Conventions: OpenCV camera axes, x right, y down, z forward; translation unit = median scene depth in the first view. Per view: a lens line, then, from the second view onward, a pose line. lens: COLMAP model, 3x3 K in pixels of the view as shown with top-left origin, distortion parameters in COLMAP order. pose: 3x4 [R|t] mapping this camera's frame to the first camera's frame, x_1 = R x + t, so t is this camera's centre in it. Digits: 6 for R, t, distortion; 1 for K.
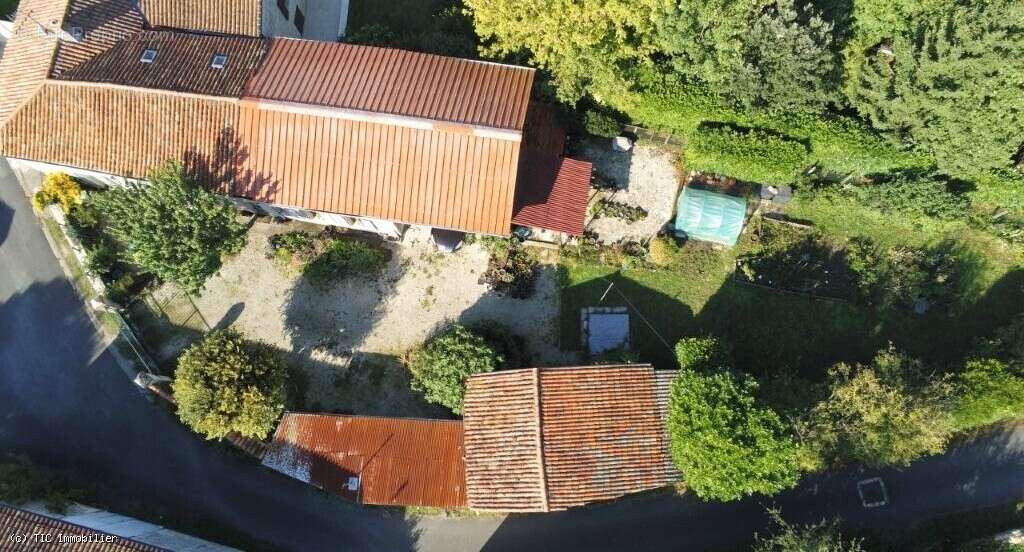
lens RADIAL K [[618.1, 0, 512.0], [0, 618.1, 276.0], [0, 0, 1]] dist [0.000326, -0.000107]
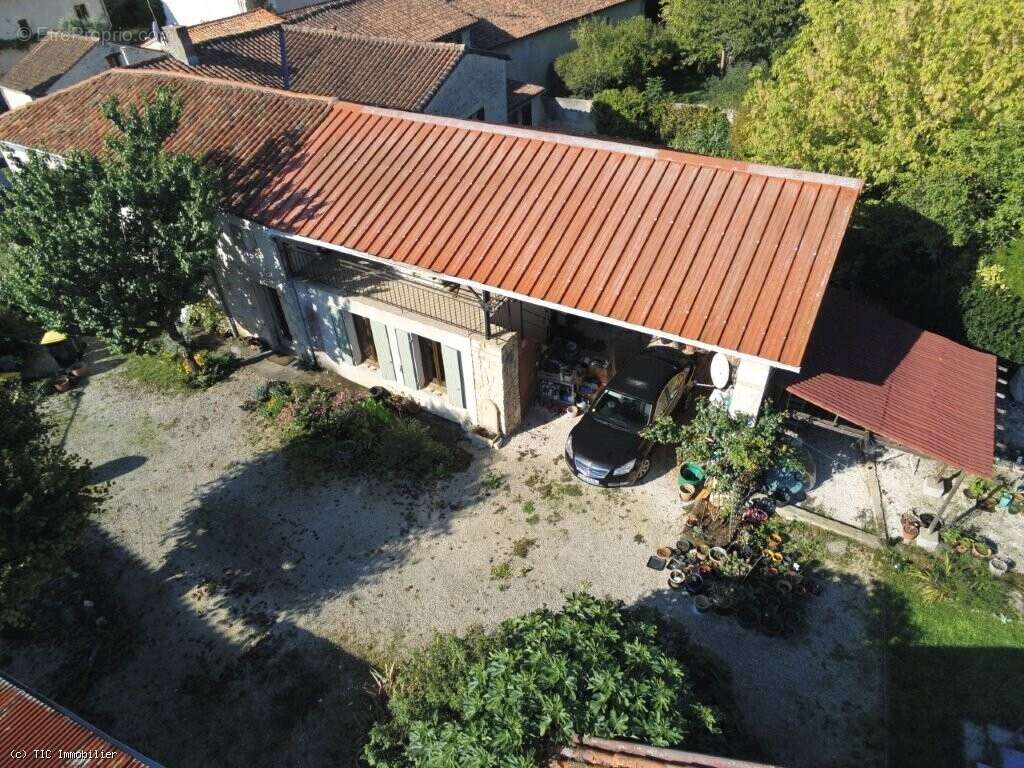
lens RADIAL K [[661.7, 0, 512.0], [0, 661.7, 384.0], [0, 0, 1]] dist [-0.000452, 0.001107]
pose [[0.932943, 0.221030, -0.284187, -0.041674], [-0.347123, 0.761649, -0.547171, 0.181883], [0.095510, 0.609127, 0.787300, 0.600212]]
